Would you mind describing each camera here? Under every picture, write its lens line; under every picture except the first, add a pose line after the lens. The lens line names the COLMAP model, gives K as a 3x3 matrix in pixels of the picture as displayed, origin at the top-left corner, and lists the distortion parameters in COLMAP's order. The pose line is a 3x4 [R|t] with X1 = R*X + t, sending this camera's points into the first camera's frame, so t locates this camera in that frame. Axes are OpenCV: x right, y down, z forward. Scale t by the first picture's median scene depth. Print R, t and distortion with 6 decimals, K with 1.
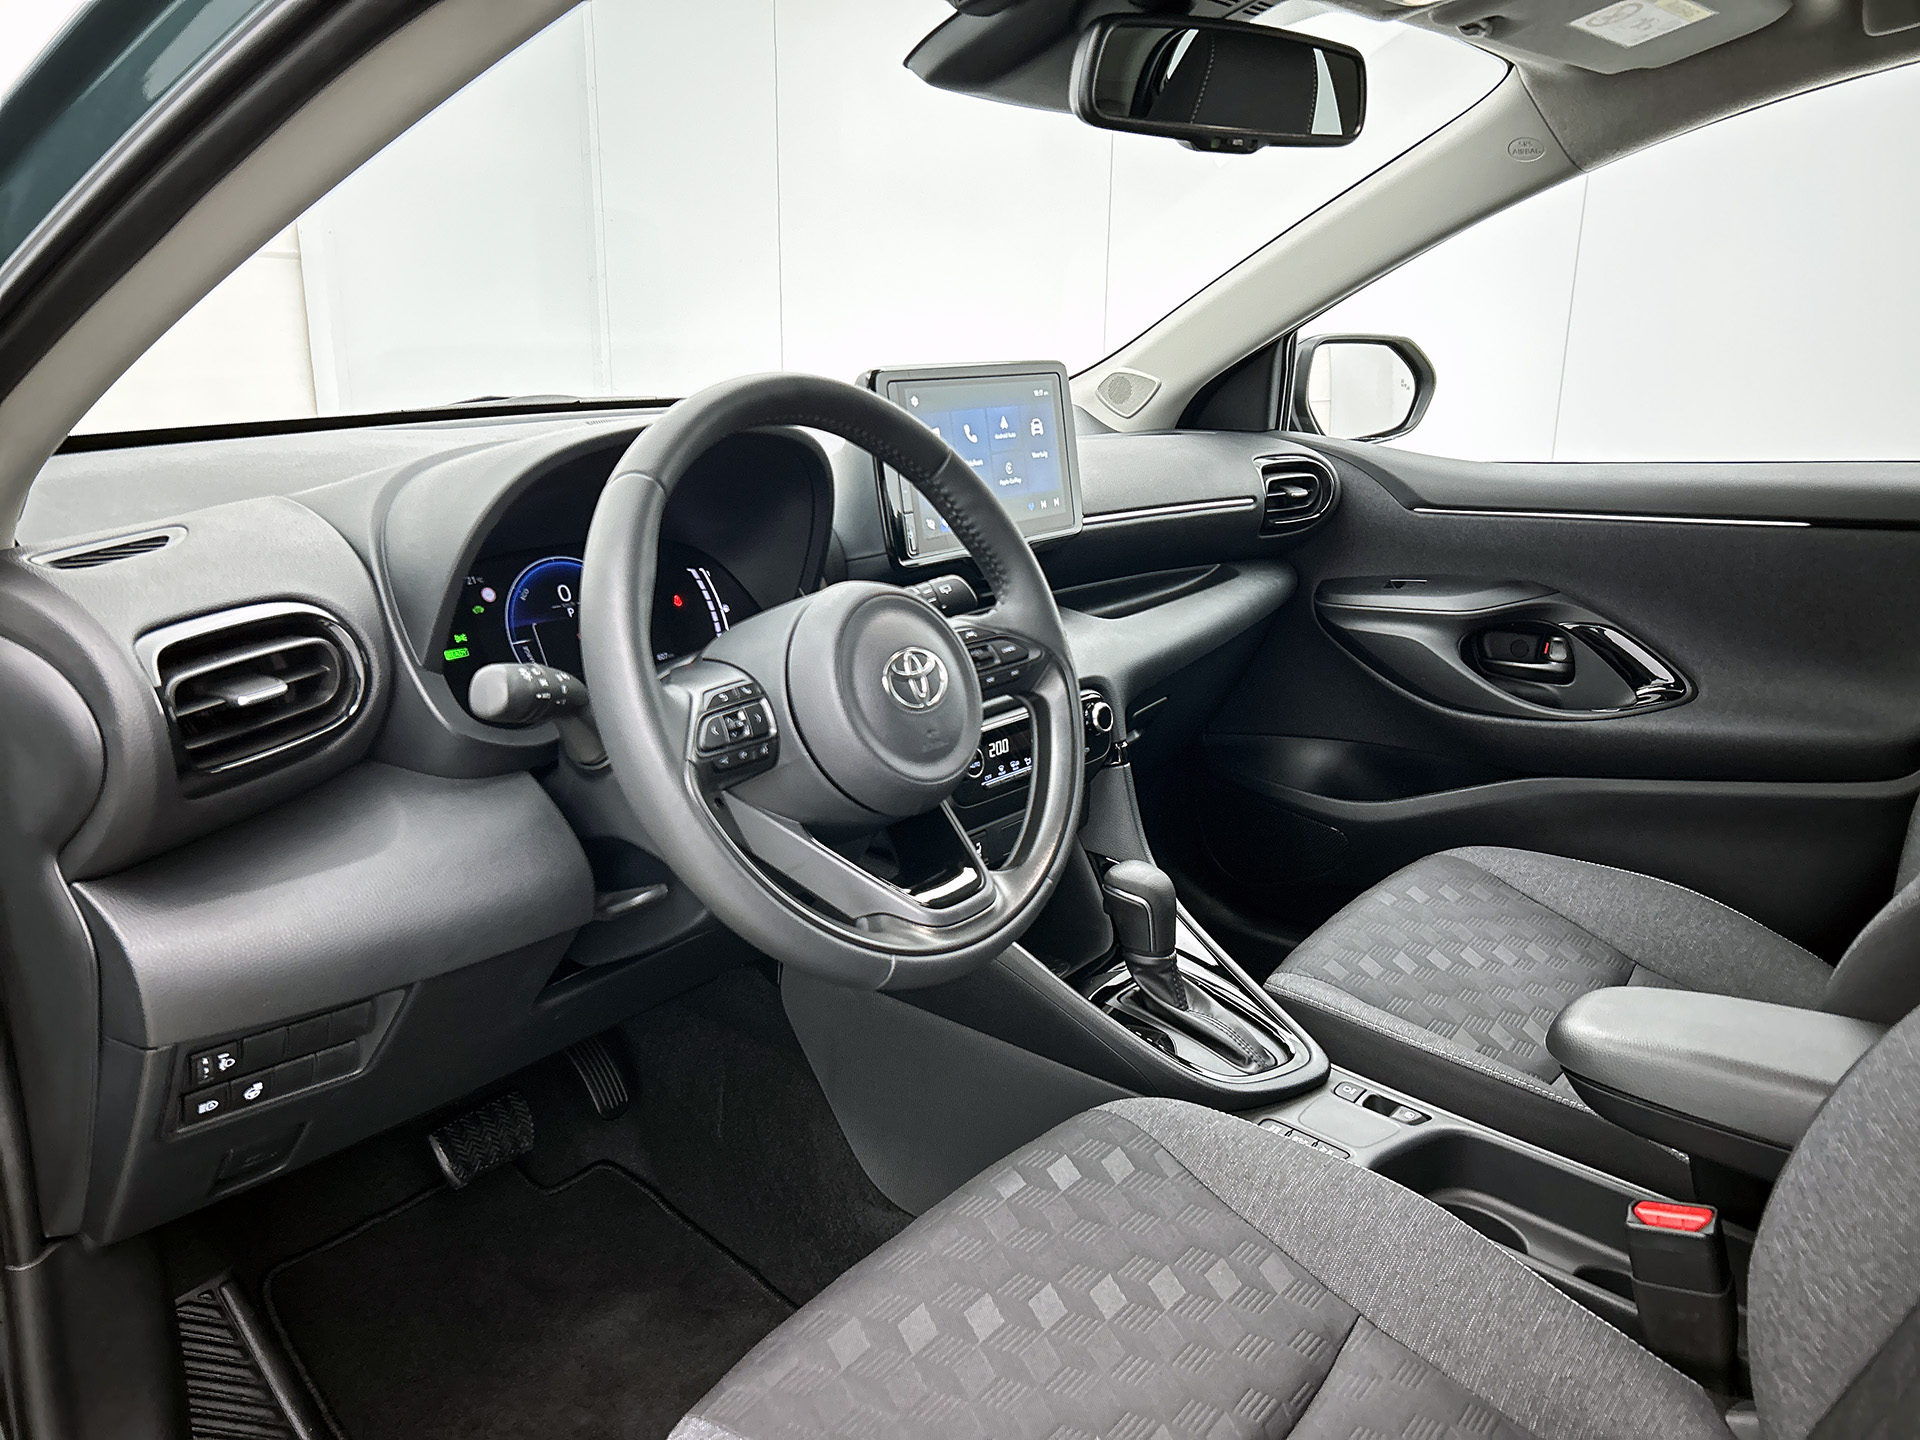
lens RADIAL K [[1464.8, 0, 960.0], [0, 1464.8, 720.0], [0, 0, 1]] dist [0.040713, -0.005494]
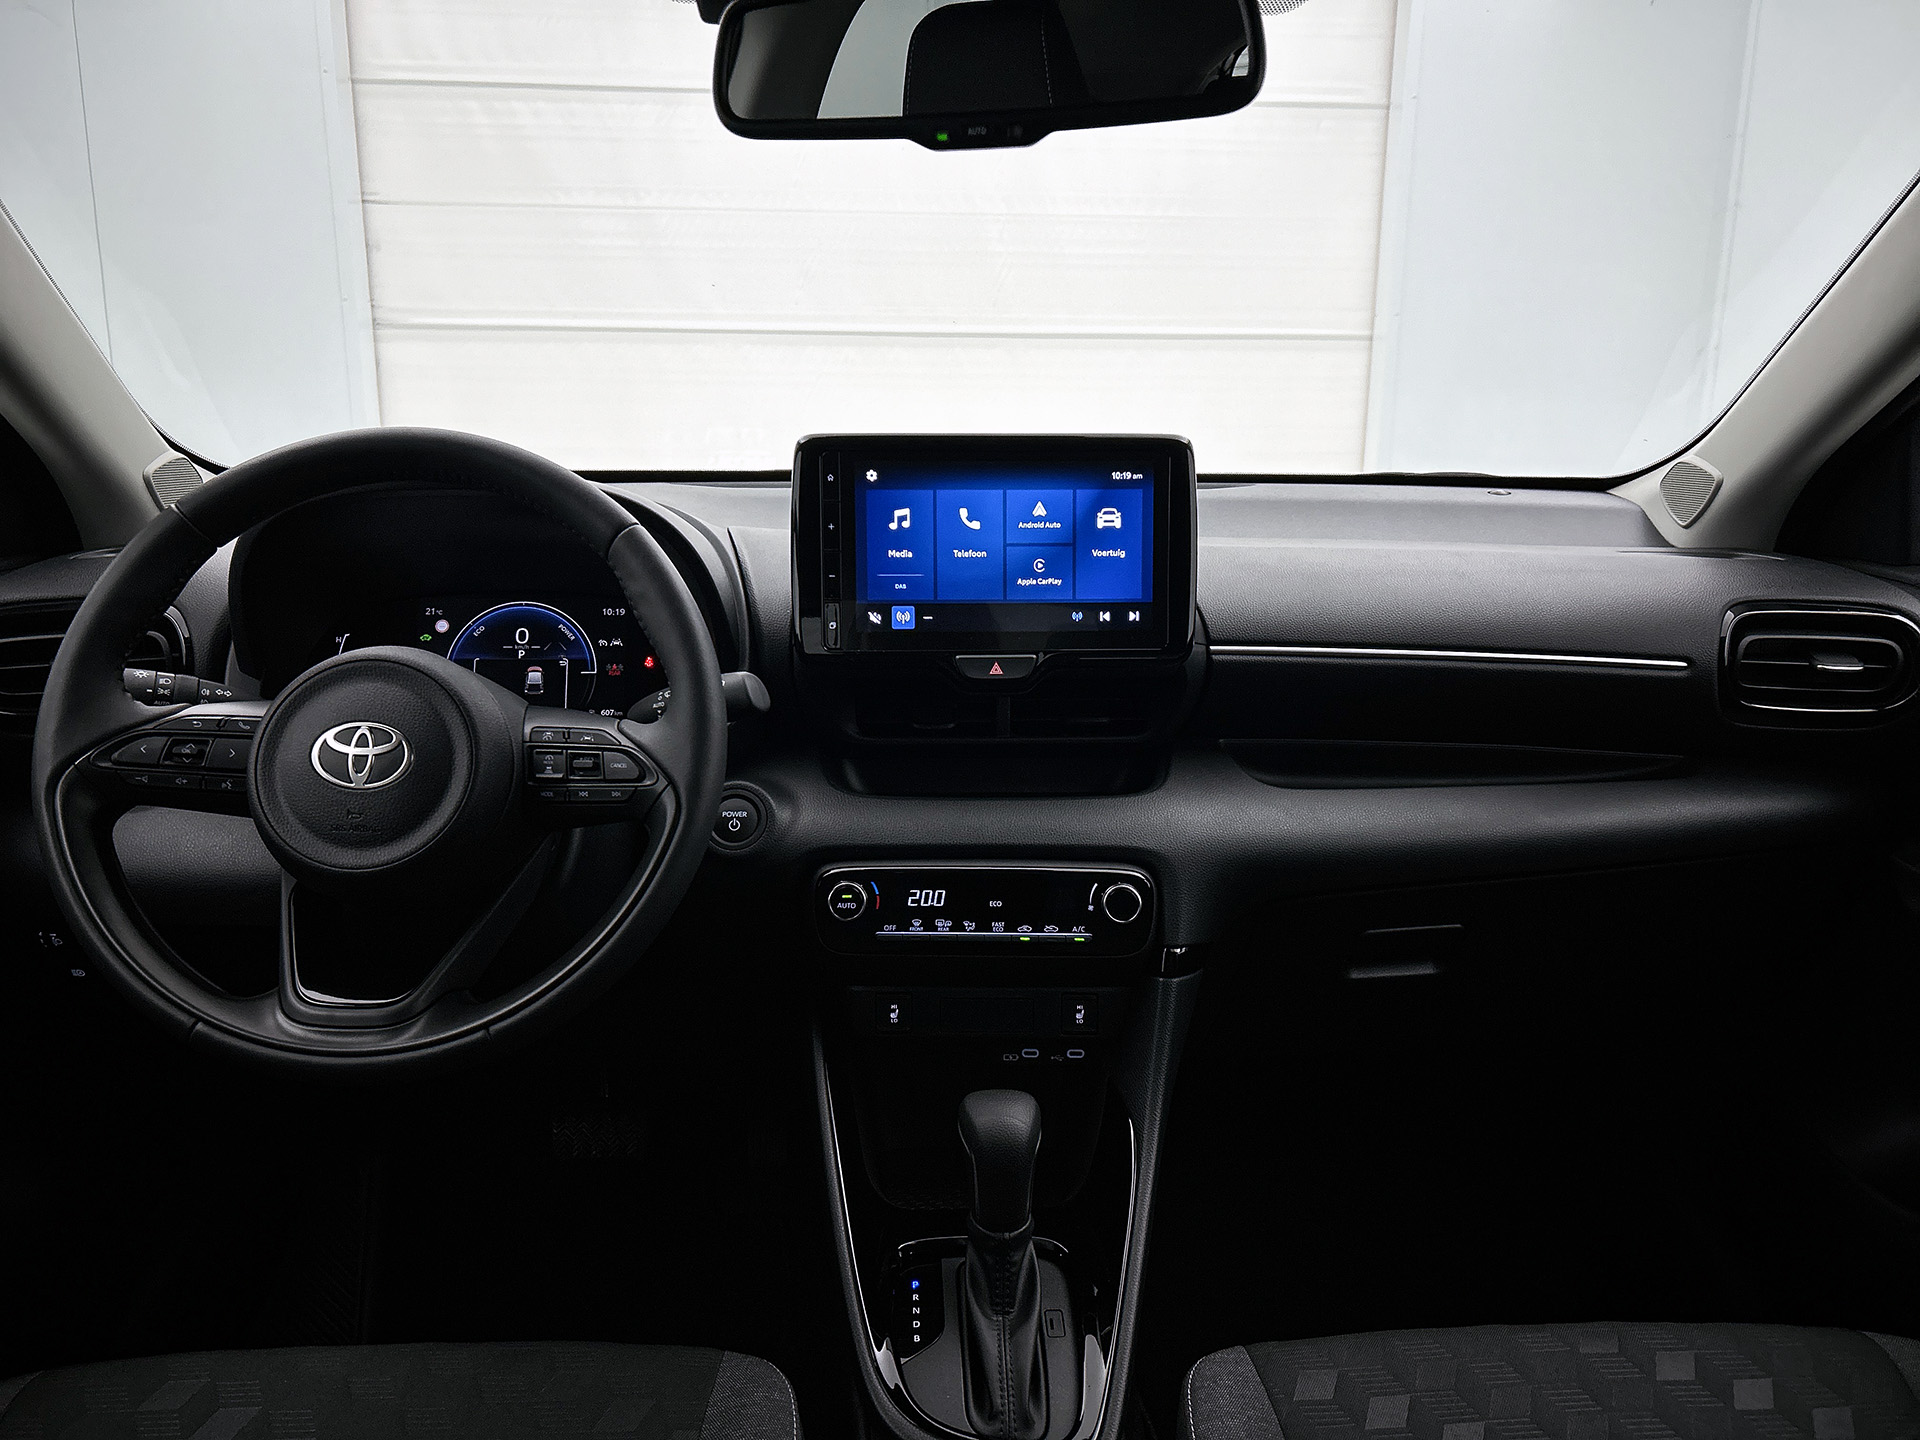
lens RADIAL K [[1464.8, 0, 960.0], [0, 1464.8, 720.0], [0, 0, 1]] dist [0.040713, -0.005494]
pose [[0.634276, 0.165154, -0.755260, 0.630969], [-0.204689, 0.977928, 0.041945, -0.114440], [0.745517, 0.127989, 0.654082, 0.456035]]
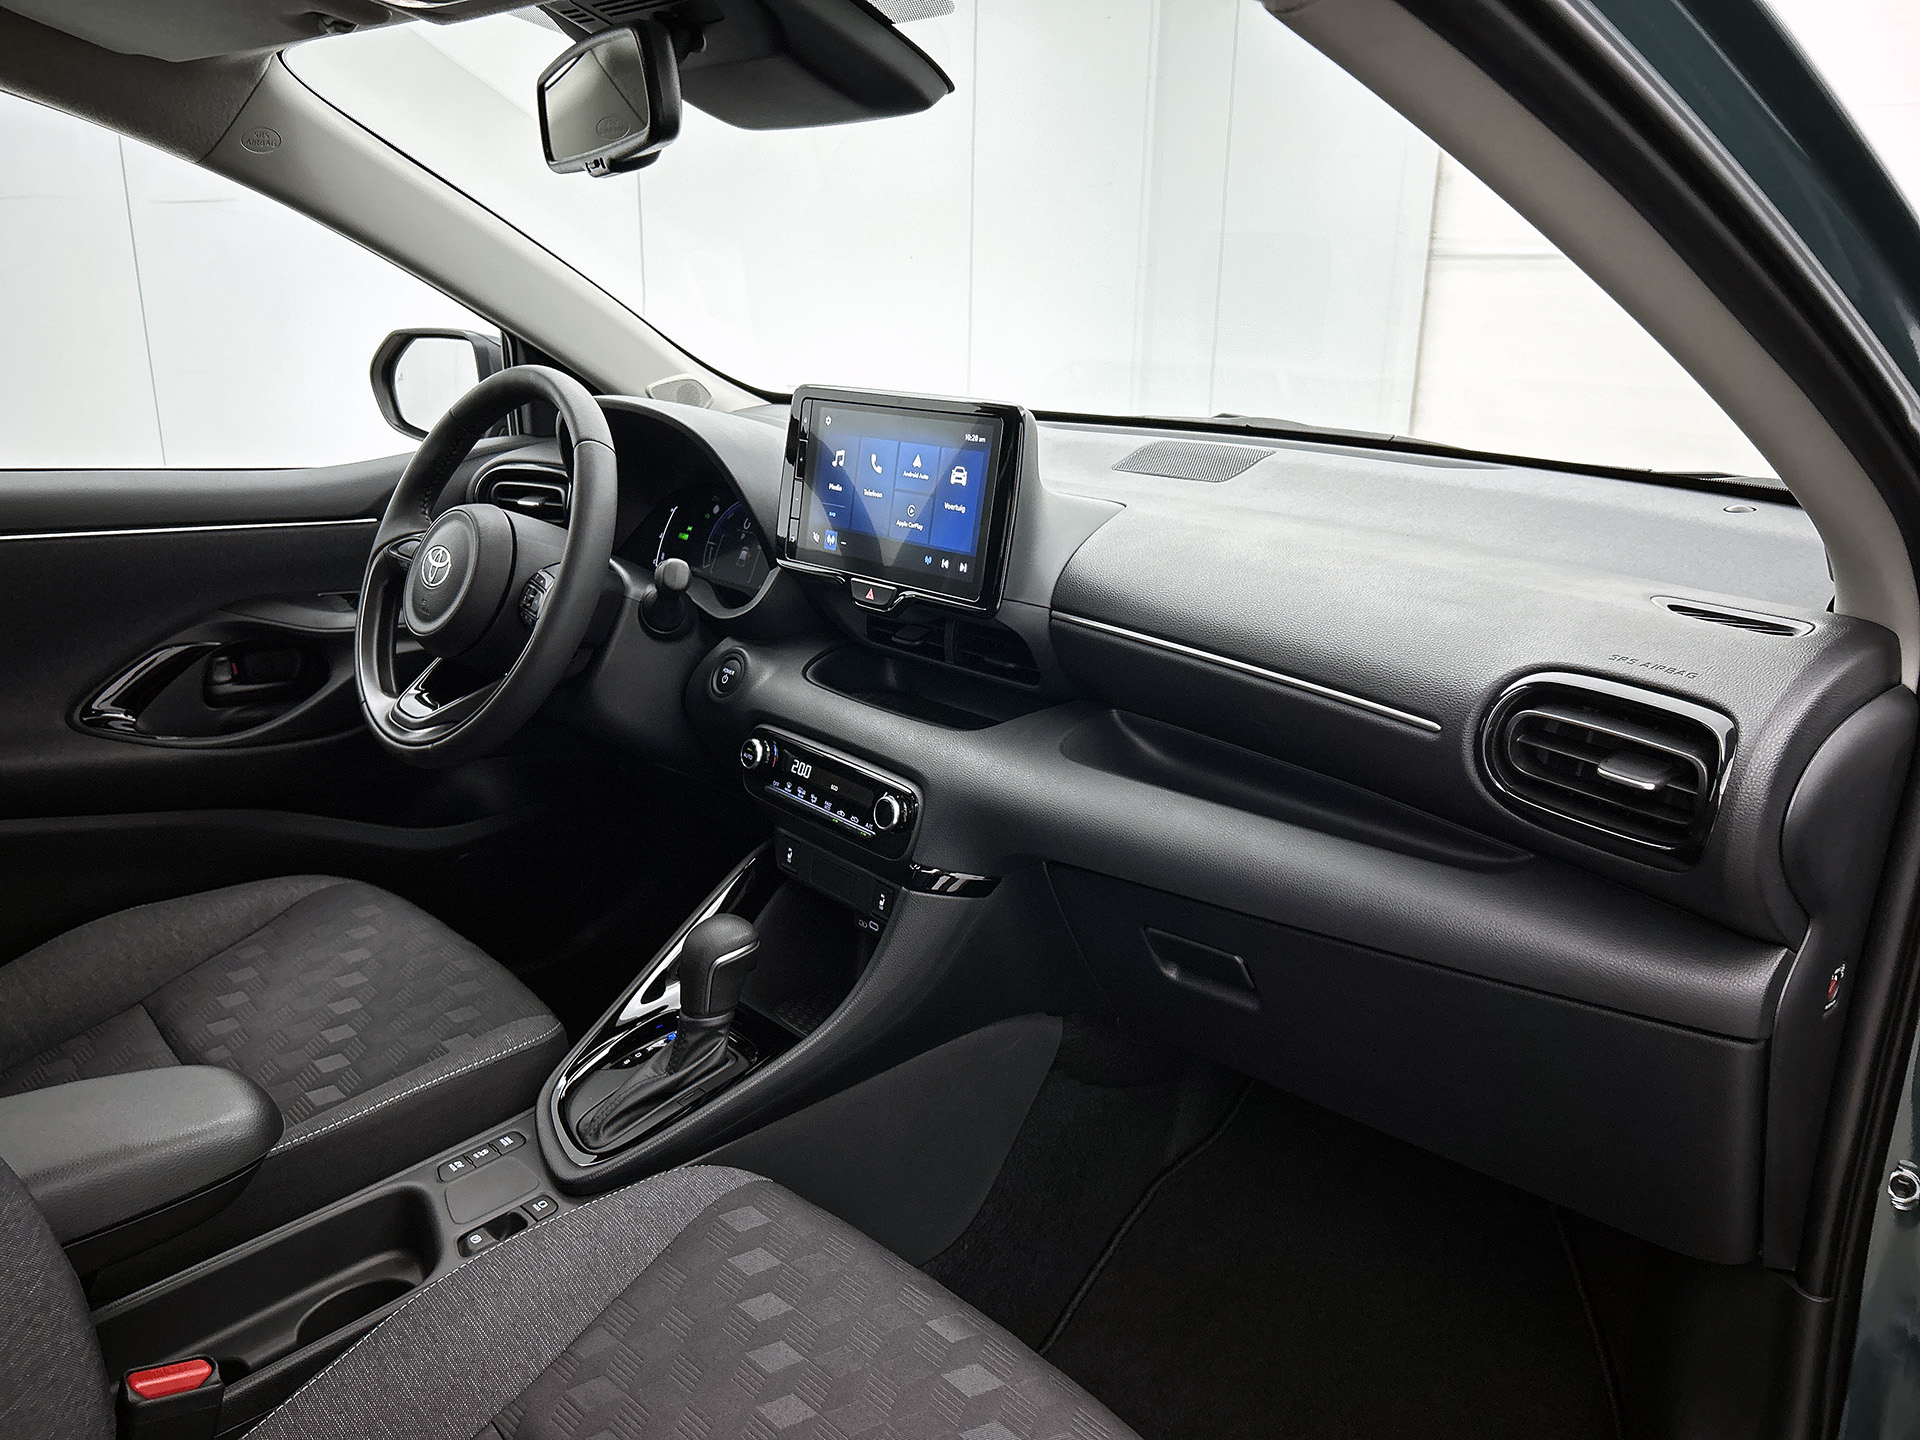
lens RADIAL K [[1412.4, 0, 960.0], [0, 1412.4, 720.0], [0, 0, 1]] dist [0.007200, -0.001979]
pose [[-0.141672, 0.277961, -0.950088, 0.908670], [-0.283581, 0.908147, 0.307977, -0.335479], [0.948425, 0.313059, -0.049834, 1.121419]]
